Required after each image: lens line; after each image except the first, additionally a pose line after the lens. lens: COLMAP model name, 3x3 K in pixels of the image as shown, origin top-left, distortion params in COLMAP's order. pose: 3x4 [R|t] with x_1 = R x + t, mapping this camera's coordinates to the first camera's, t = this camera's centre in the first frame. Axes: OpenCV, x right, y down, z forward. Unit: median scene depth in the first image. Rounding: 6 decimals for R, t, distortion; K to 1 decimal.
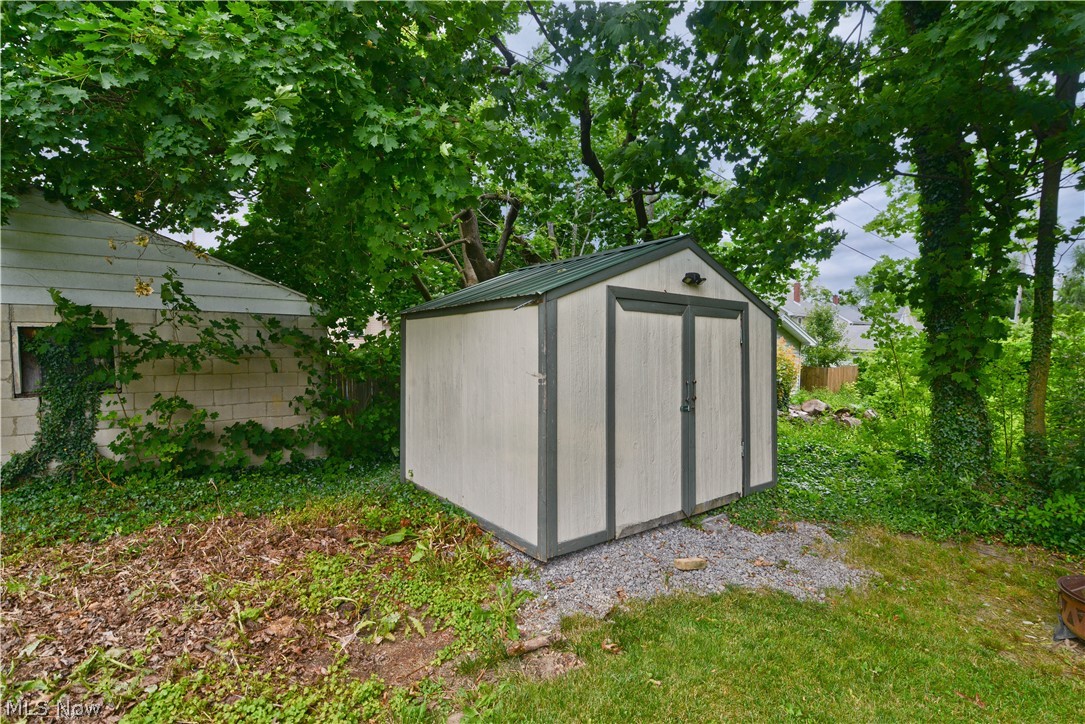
lens RADIAL K [[509.1, 0, 559.2], [0, 509.1, 356.2], [0, 0, 1]] dist [-0.020377, -0.000712]
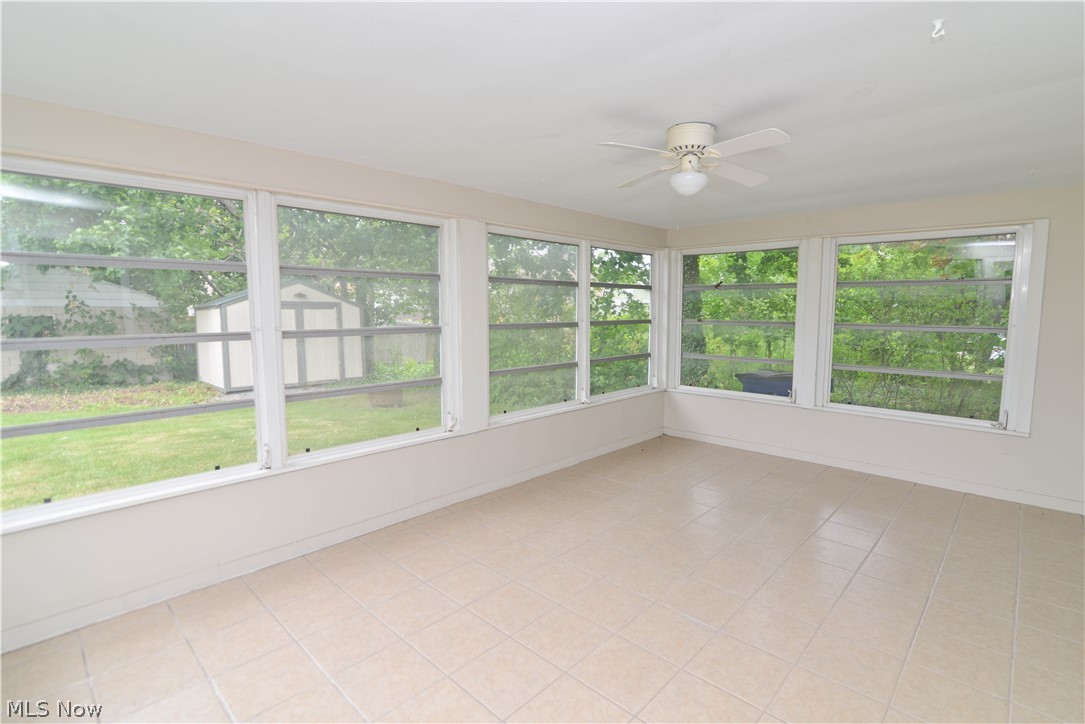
lens RADIAL K [[509.1, 0, 559.2], [0, 509.1, 356.2], [0, 0, 1]] dist [-0.020377, -0.000712]
pose [[0.991918, -0.023582, 0.124668, 1.112740], [0.016077, 0.998016, 0.060866, 0.022413], [-0.125856, -0.058370, 0.990330, -1.571742]]
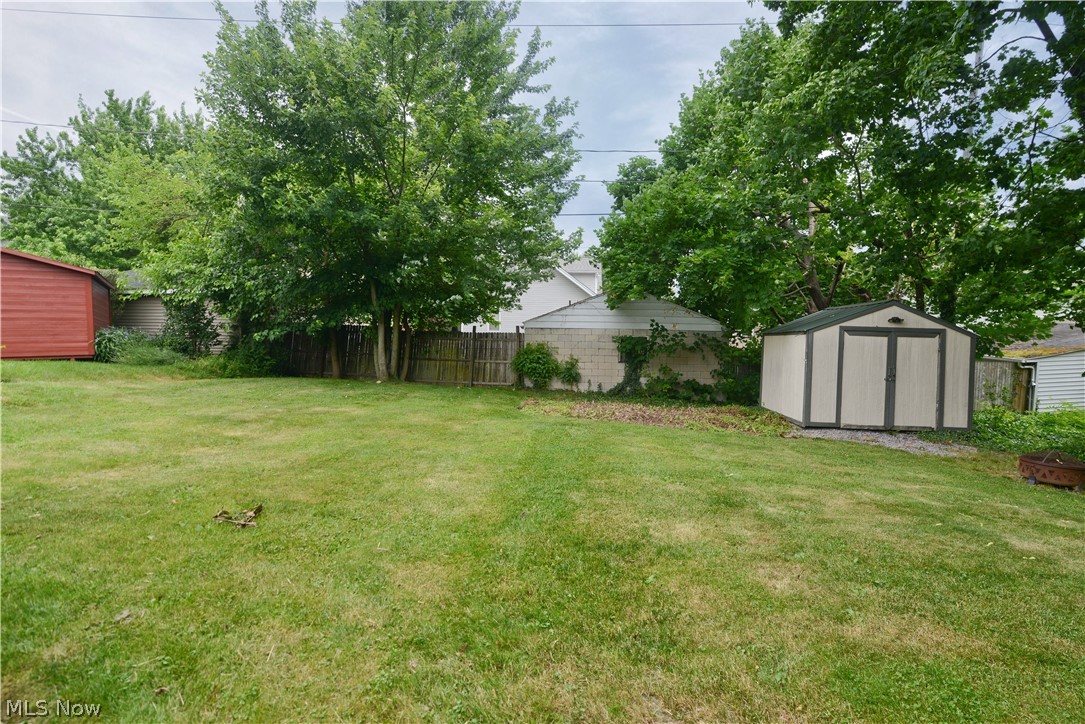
lens RADIAL K [[488.1, 0, 567.4], [0, 488.1, 359.8], [0, 0, 1]] dist [-0.000006, -0.000160]
pose [[0.743363, 0.037436, -0.667839, 0.546430], [-0.029378, 0.999296, 0.023316, 0.008747], [0.668242, 0.002288, 0.743940, -1.301525]]
